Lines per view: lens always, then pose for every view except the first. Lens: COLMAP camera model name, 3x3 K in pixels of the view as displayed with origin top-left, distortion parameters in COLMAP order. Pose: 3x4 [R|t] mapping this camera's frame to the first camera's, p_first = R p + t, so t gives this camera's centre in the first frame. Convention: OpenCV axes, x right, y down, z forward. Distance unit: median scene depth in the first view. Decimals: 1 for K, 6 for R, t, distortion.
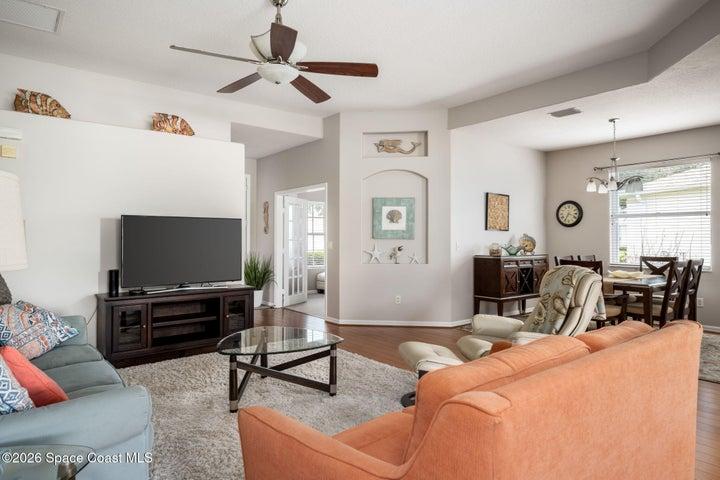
lens RADIAL K [[461.3, 0, 362.4], [0, 461.3, 235.6], [0, 0, 1]] dist [0.002436, 0.000144]
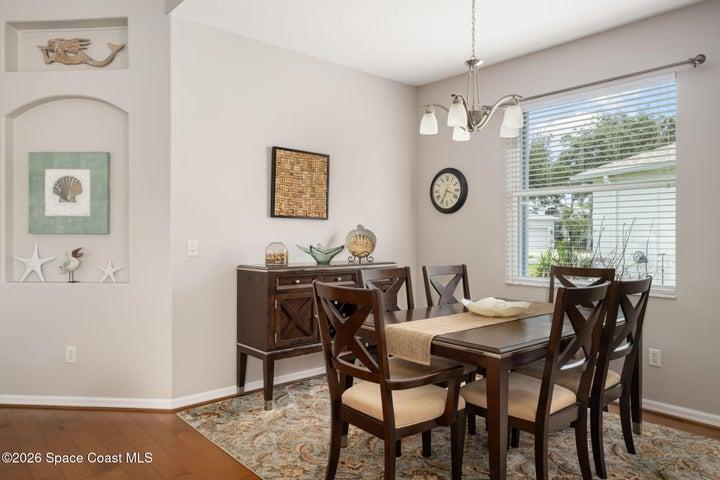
lens RADIAL K [[499.3, 0, 359.7], [0, 499.3, 237.7], [0, 0, 1]] dist [-0.019911, 0.006334]
pose [[0.999171, -0.000246, 0.040702, 0.359683], [-0.000223, 0.999934, 0.011524, 0.005125], [-0.040703, -0.011523, 0.999105, 0.438230]]
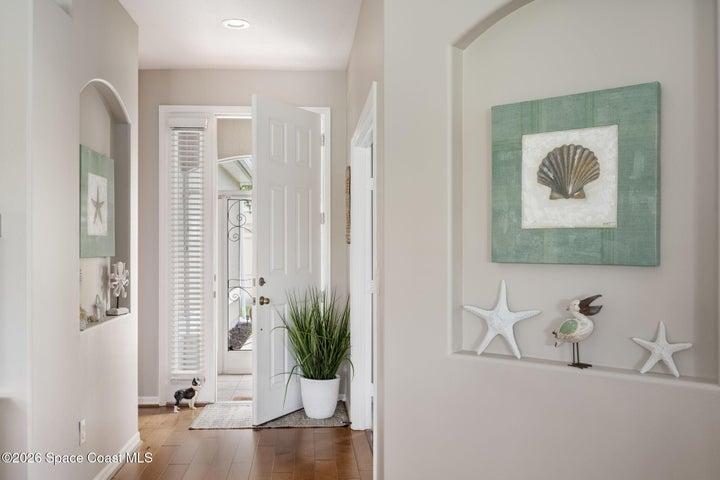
lens RADIAL K [[661.2, 0, 361.1], [0, 661.2, 243.7], [0, 0, 1]] dist [0.027950, 0.000000]
pose [[0.822719, -0.006148, -0.568416, 0.175067], [0.006726, 0.999977, -0.001081, -0.003869], [0.568409, -0.002934, 0.822741, 0.639834]]
